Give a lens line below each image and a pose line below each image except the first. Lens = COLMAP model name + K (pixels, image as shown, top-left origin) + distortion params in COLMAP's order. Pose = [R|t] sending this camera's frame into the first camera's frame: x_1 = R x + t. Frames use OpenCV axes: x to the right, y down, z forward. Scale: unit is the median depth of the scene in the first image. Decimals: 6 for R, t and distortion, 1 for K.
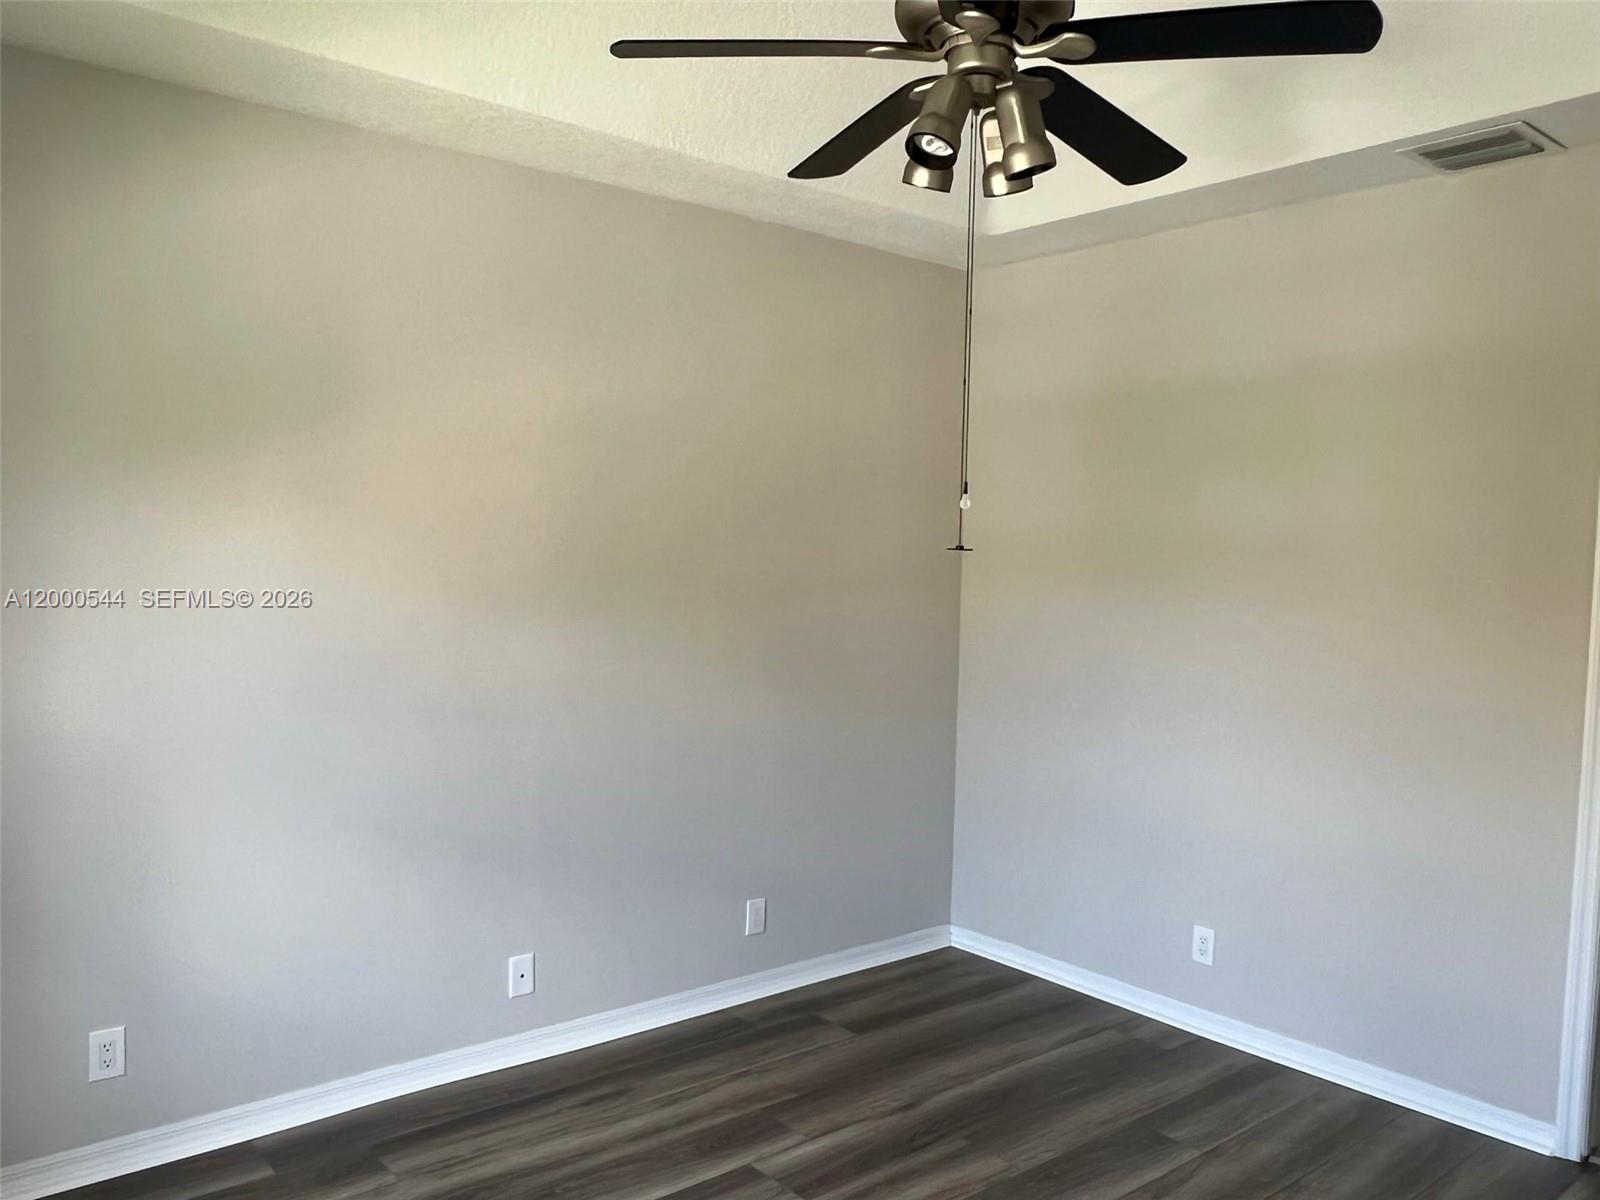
lens RADIAL K [[1225.3, 0, 800.0], [0, 1225.3, 600.0], [0, 0, 1]] dist [-0.010316, -0.001707]
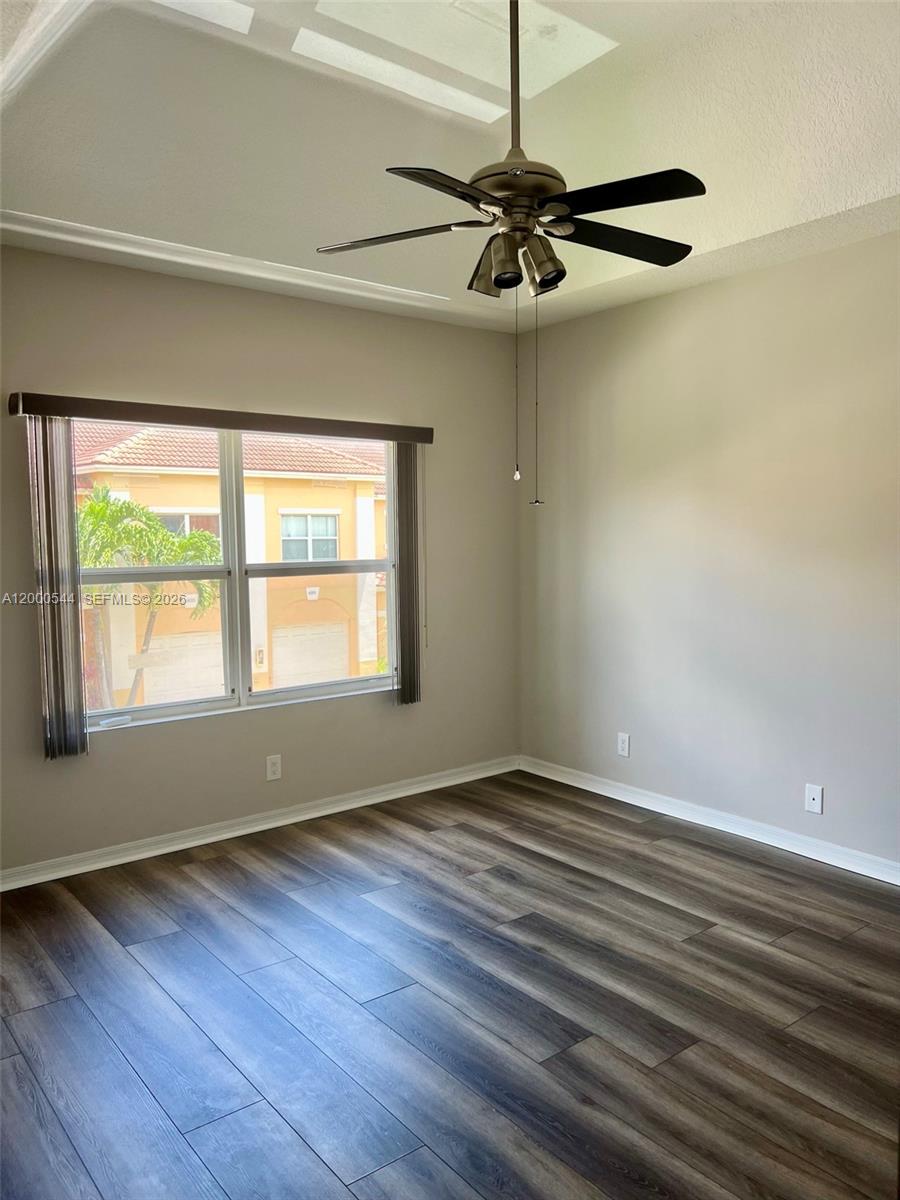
lens RADIAL K [[909.9, 0, 450.0], [0, 909.9, 600.0], [0, 0, 1]] dist [0.002742, 0.000875]
pose [[-0.018807, 0.069441, -0.997409, 0.986907], [-0.035539, 0.996908, 0.070076, 0.005451], [0.999191, 0.036765, -0.016281, 0.649382]]
